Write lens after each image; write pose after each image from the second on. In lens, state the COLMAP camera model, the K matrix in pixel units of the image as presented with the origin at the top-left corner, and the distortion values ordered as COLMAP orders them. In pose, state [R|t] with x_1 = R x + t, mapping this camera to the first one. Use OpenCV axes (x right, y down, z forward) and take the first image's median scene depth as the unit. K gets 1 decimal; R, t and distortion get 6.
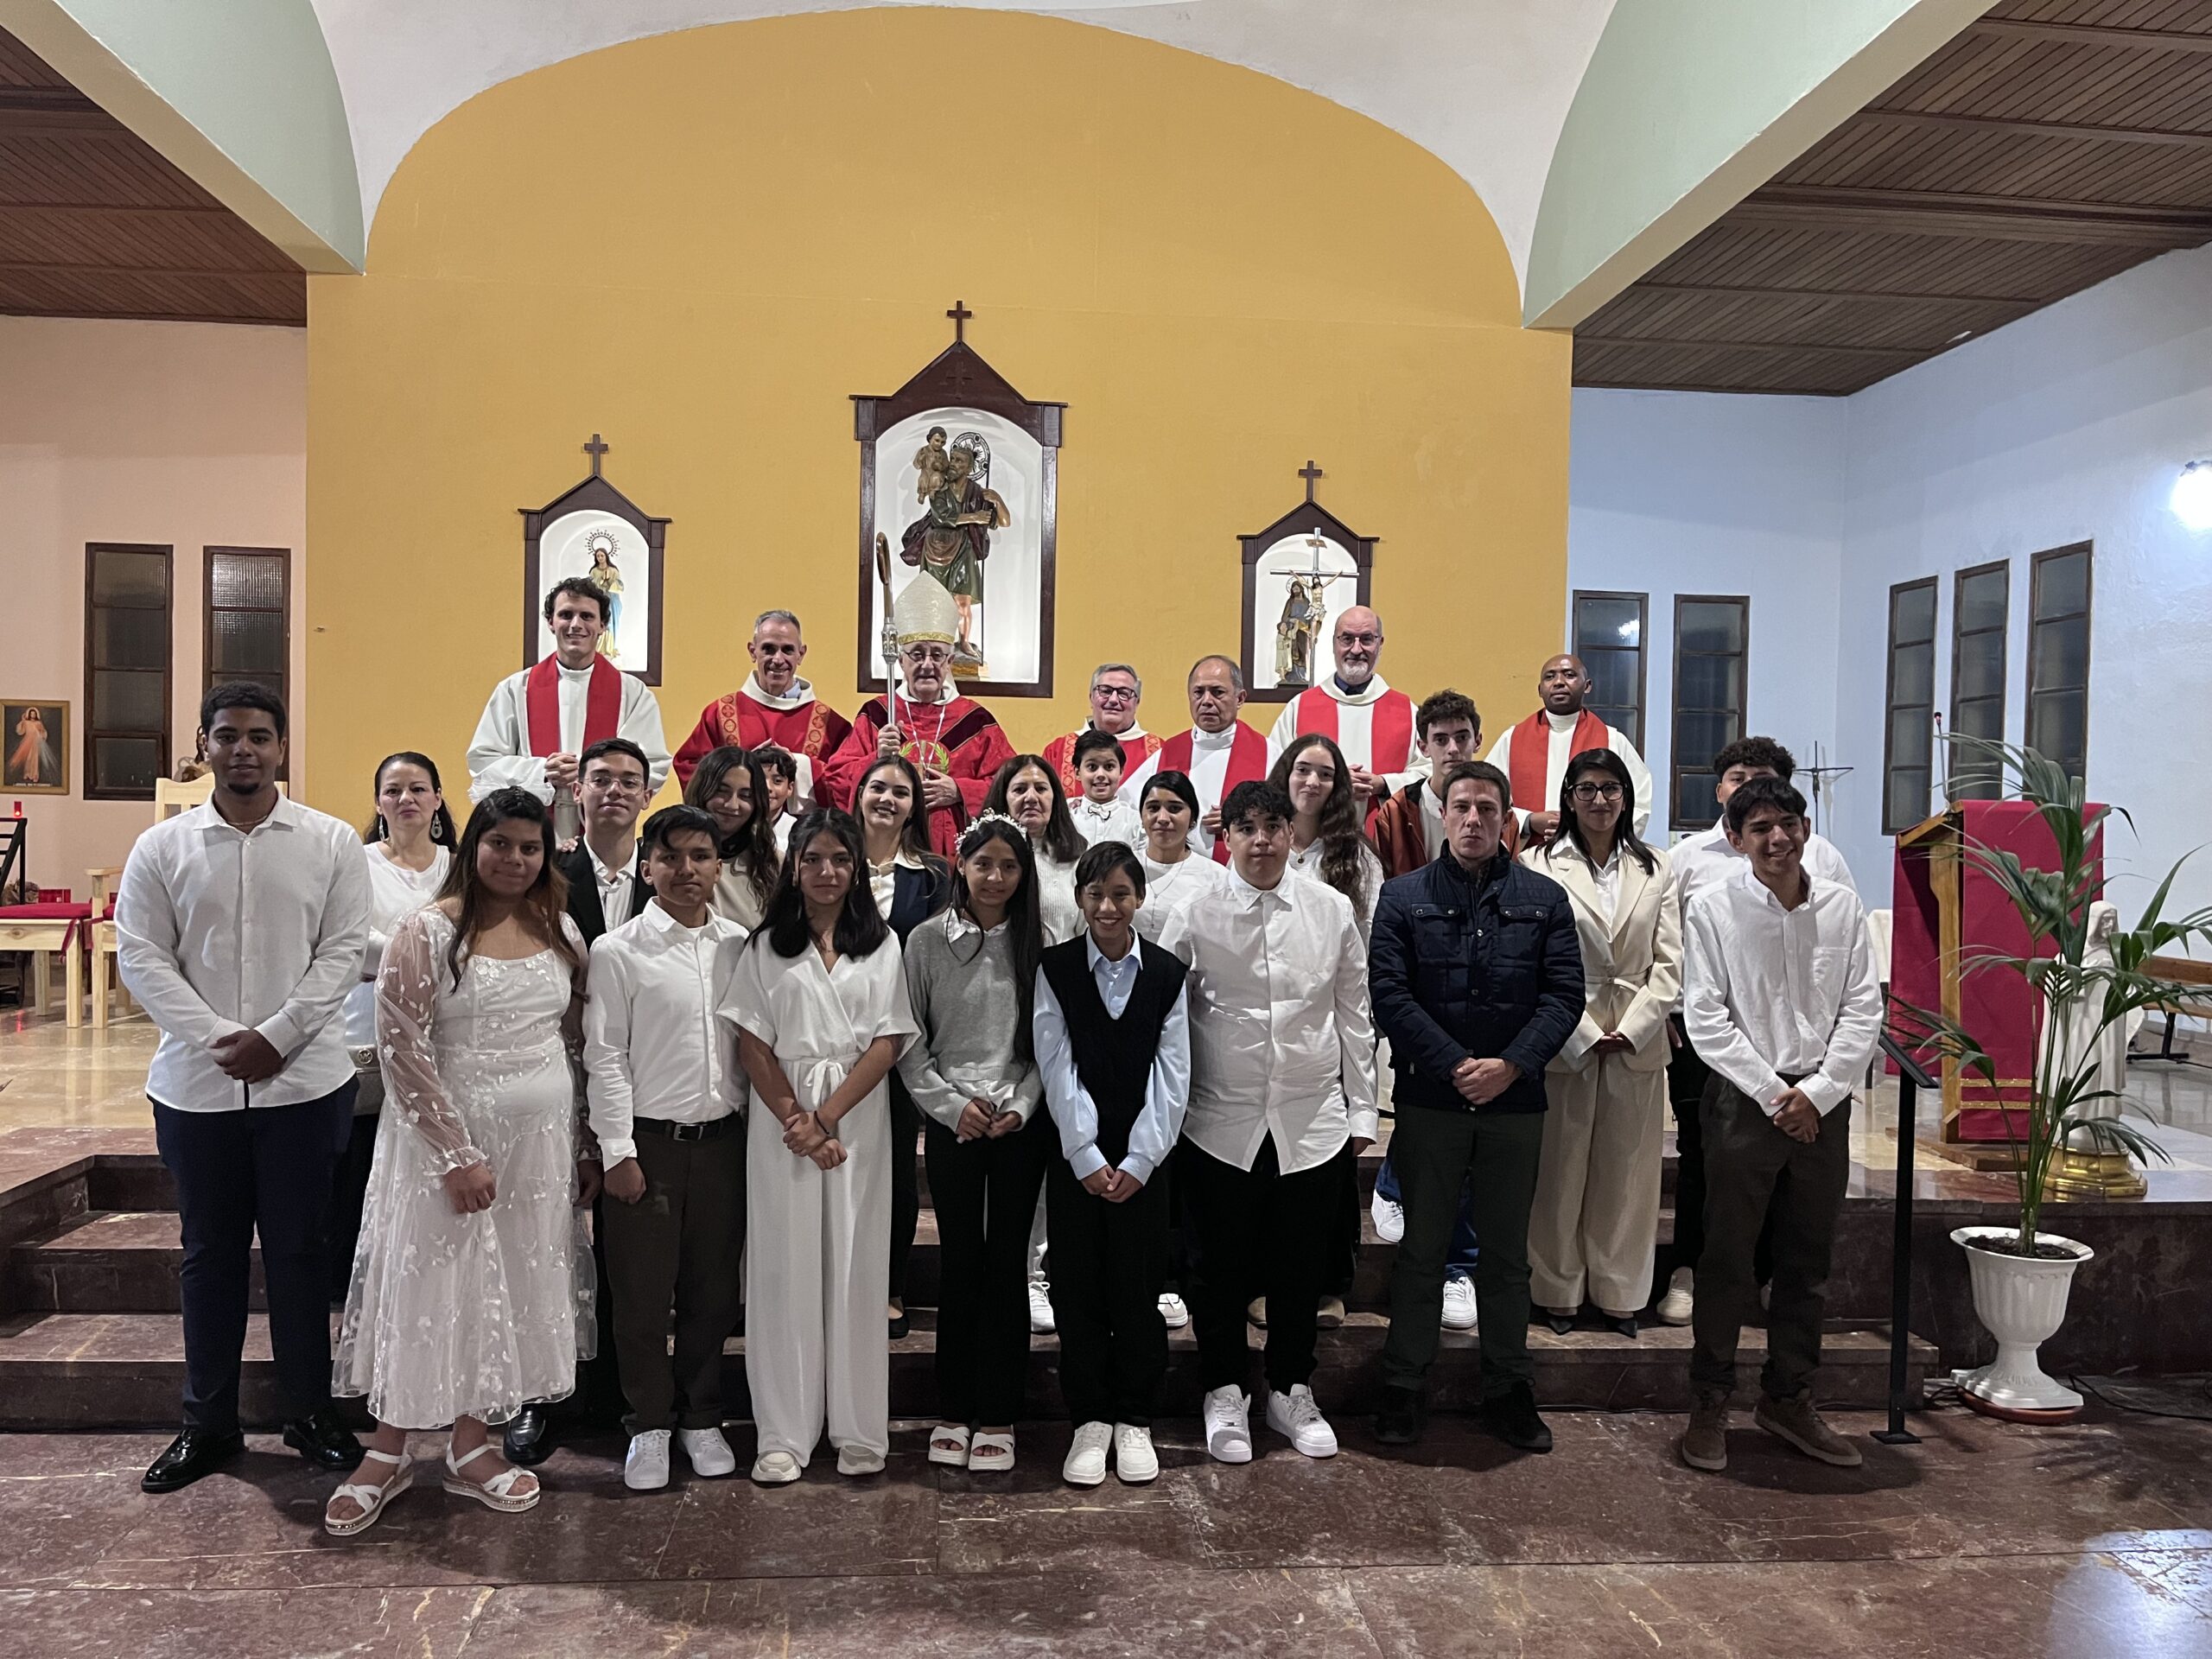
lens RADIAL K [[1678.5, 0, 1096.1], [0, 1678.5, 838.8], [0, 0, 1]] dist [0.005208, -0.049444]
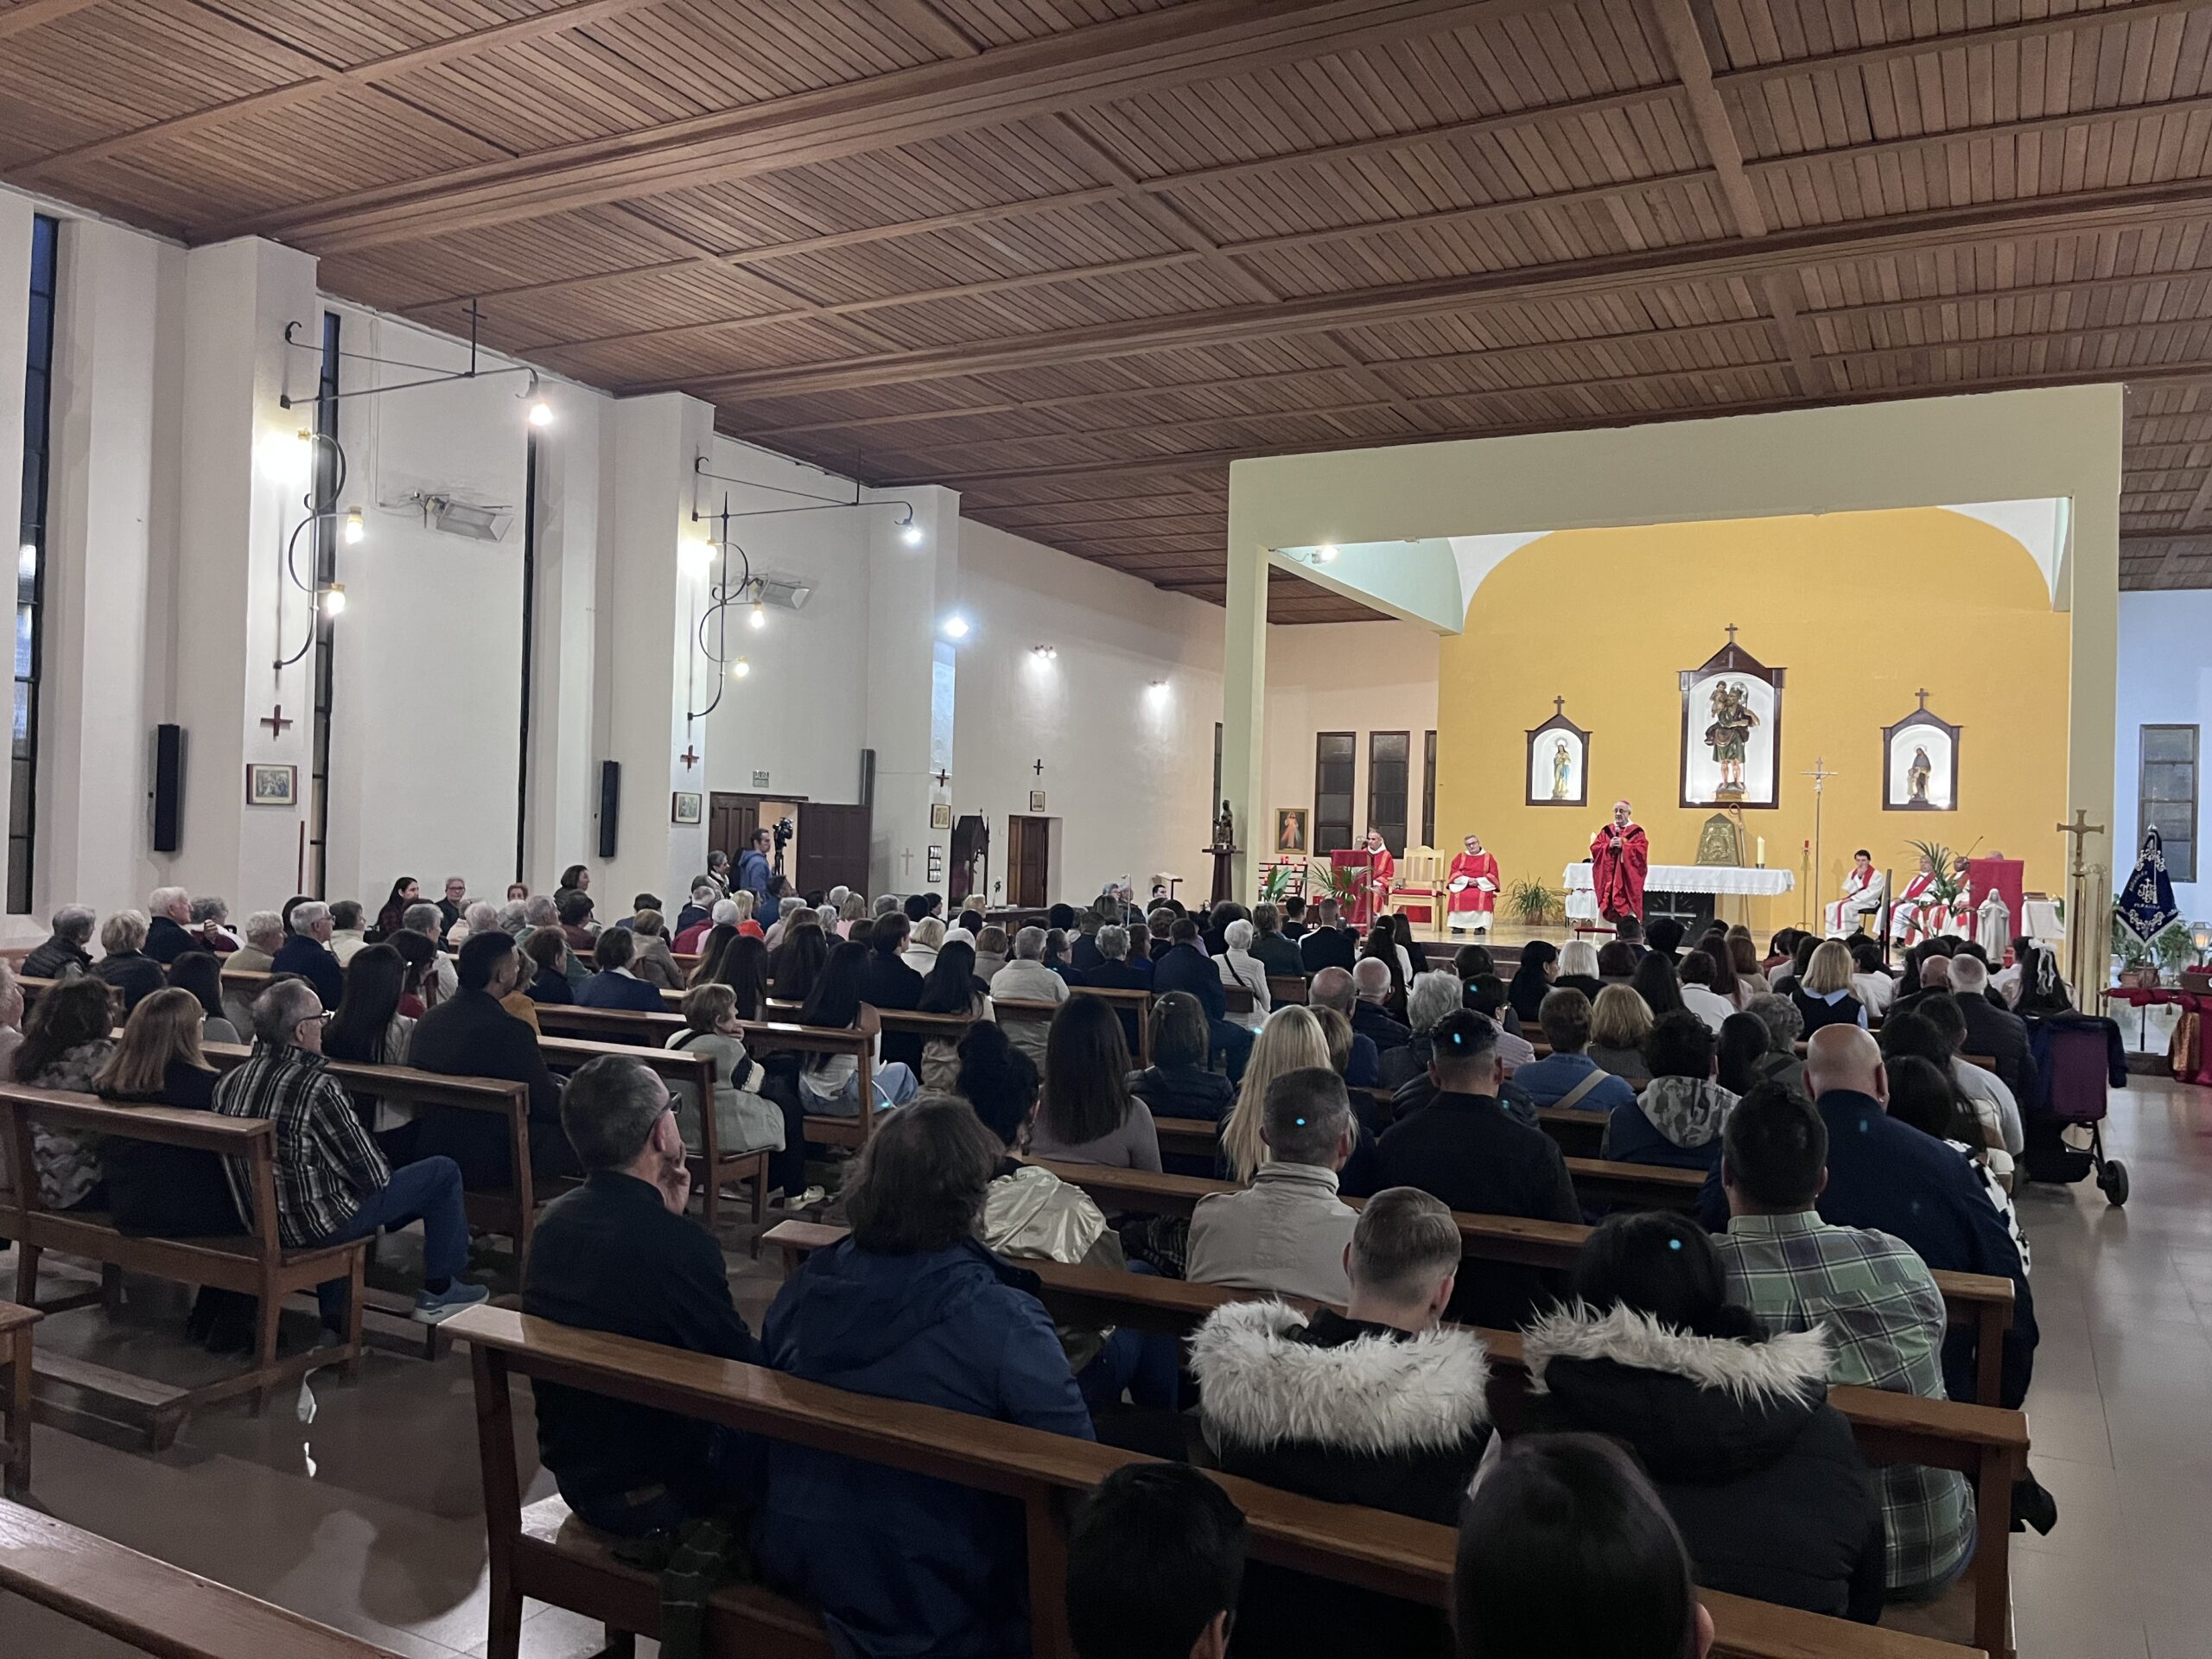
lens RADIAL K [[1678.5, 0, 1096.7], [0, 1678.5, 836.0], [0, 0, 1]] dist [0.005208, -0.049444]
pose [[0.836175, 0.003978, -0.548449, 0.398683], [-0.031754, 0.998648, -0.041168, 0.058336], [0.547544, 0.051839, 0.835170, -1.154275]]
